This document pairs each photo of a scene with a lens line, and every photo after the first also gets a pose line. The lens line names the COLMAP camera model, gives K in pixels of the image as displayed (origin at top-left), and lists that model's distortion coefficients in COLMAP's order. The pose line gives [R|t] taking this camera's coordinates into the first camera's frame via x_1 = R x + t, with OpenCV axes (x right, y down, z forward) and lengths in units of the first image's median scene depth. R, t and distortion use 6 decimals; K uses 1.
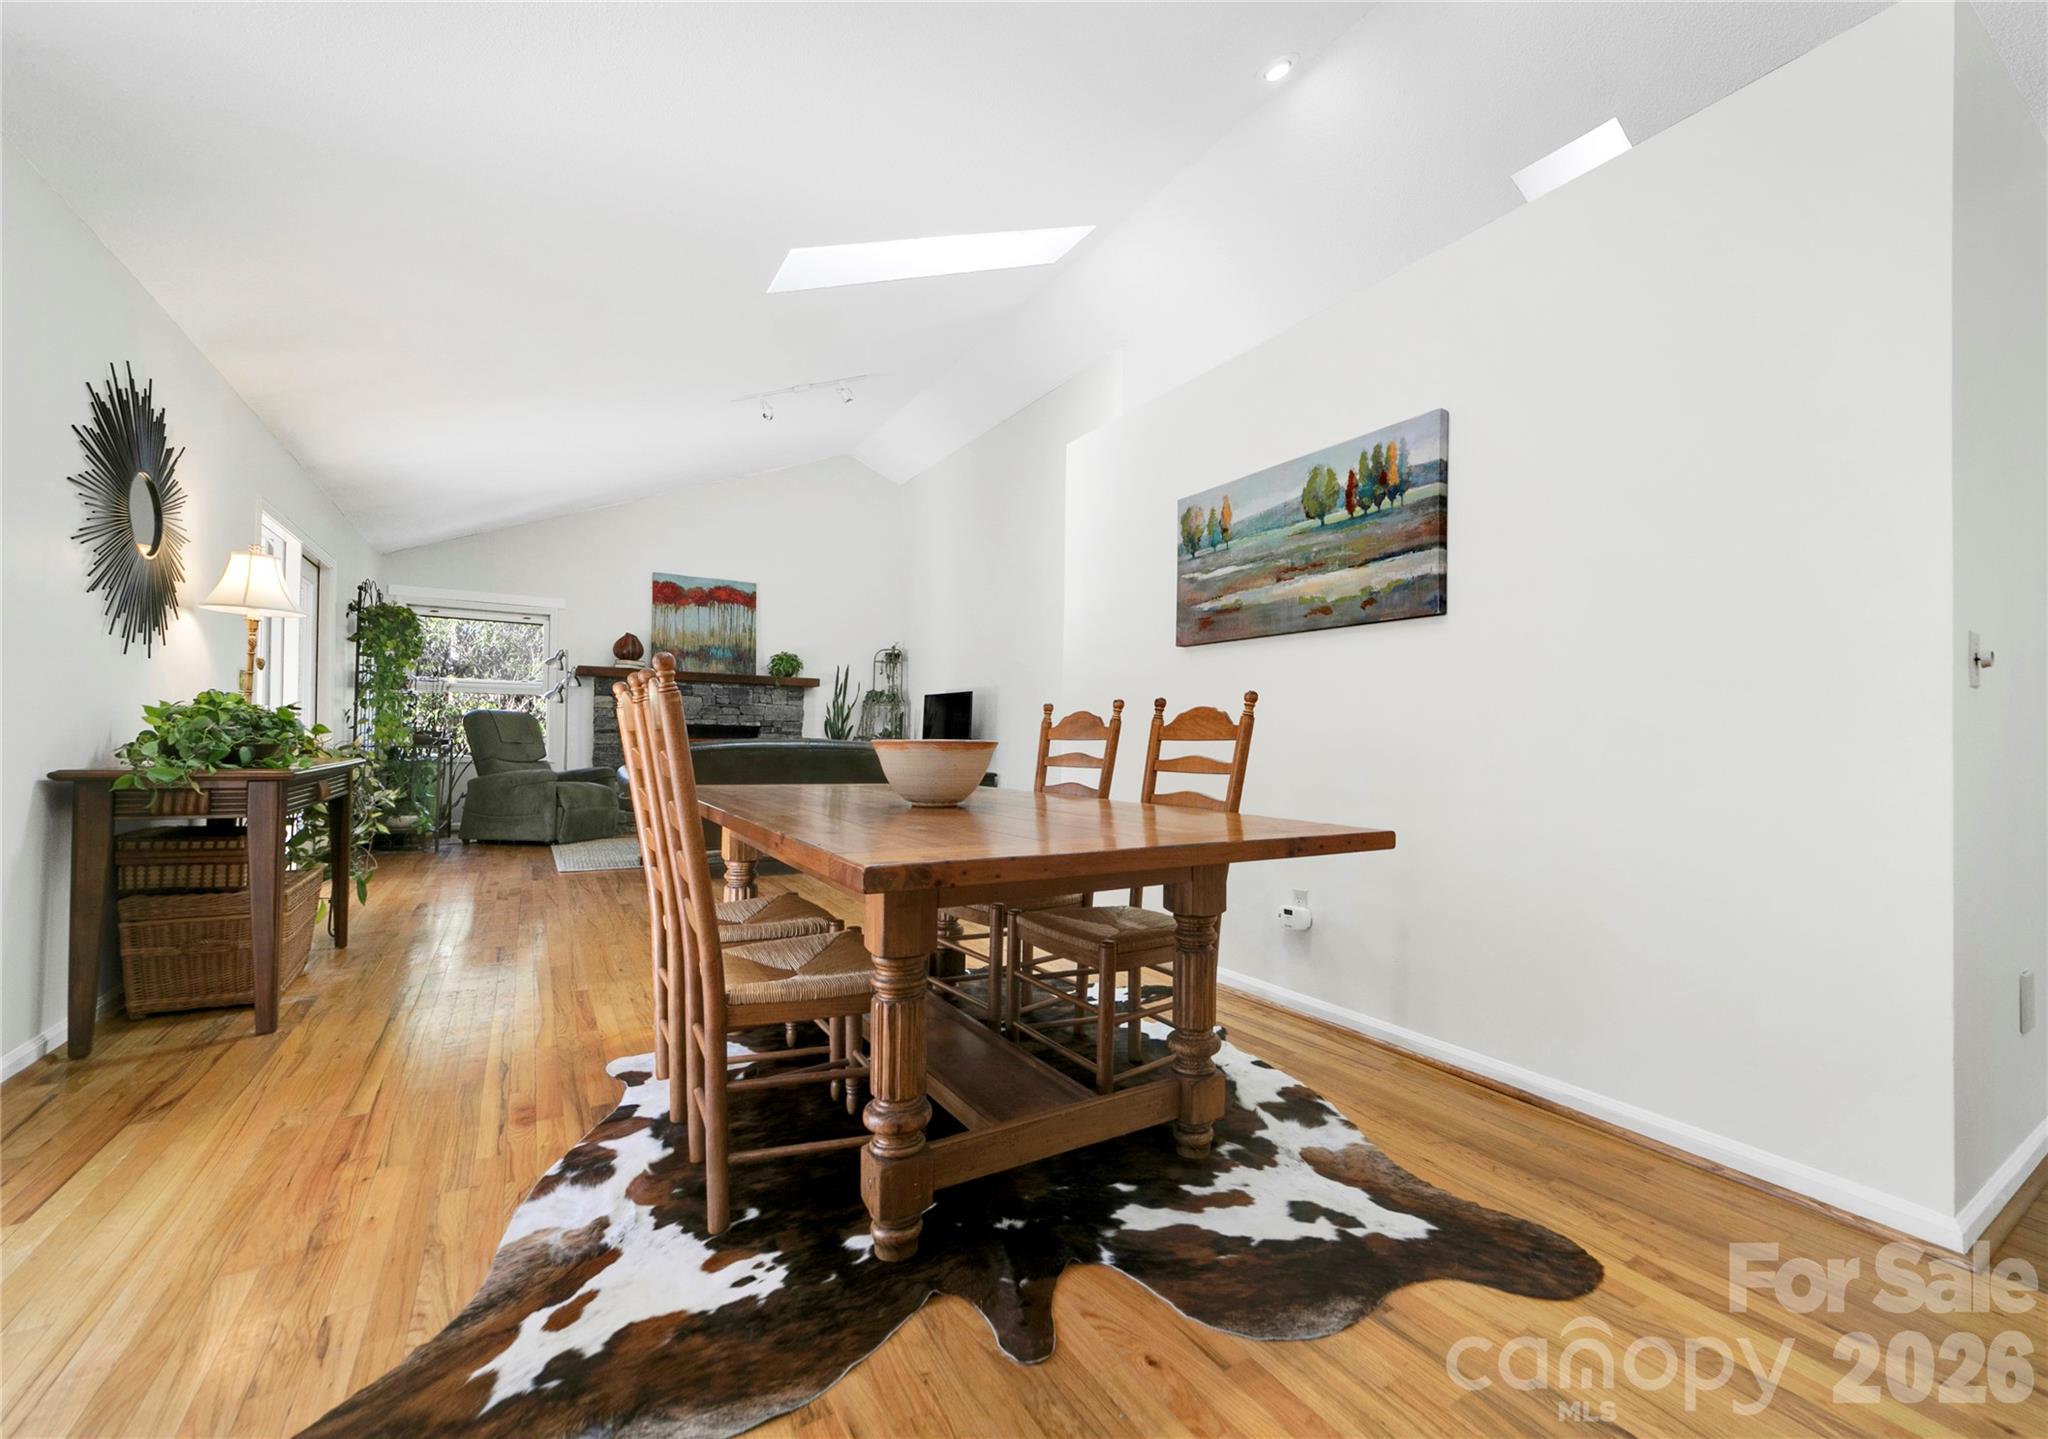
lens RADIAL K [[811.4, 0, 1052.6], [0, 811.4, 730.2], [0, 0, 1]] dist [-0.001088, 0.000062]
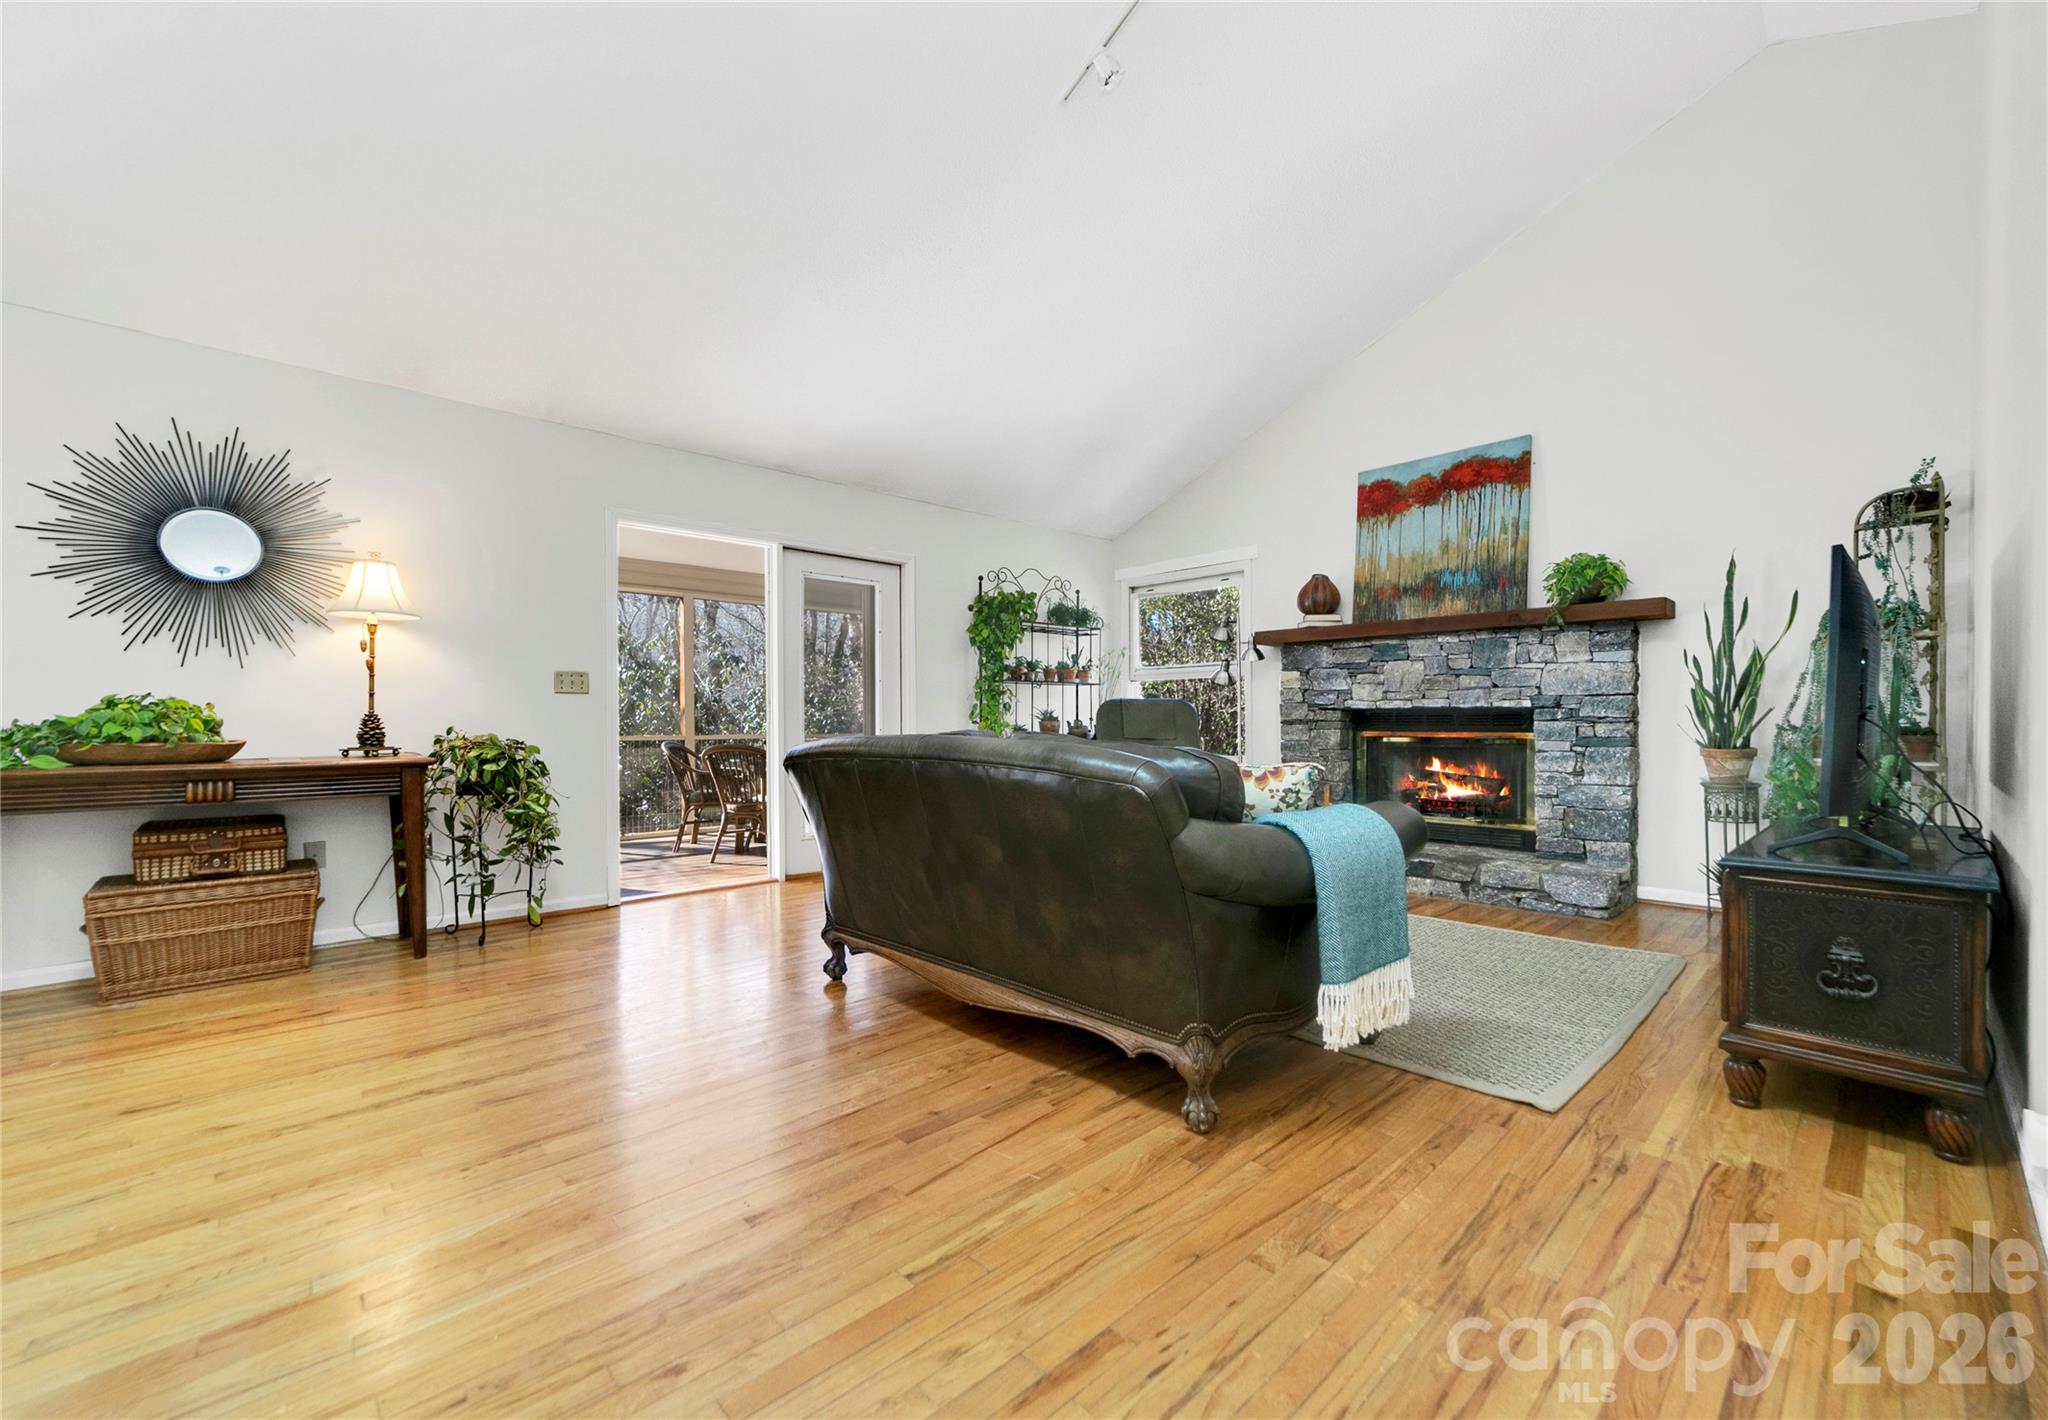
lens RADIAL K [[823.9, 0, 1020.8], [0, 823.9, 725.3], [0, 0, 1]] dist [-0.009315, 0.002076]
pose [[0.177822, -0.003911, -0.984055, 0.085526], [0.020608, 0.999788, -0.000250, -0.000209], [0.983847, -0.020235, 0.177864, 0.529817]]
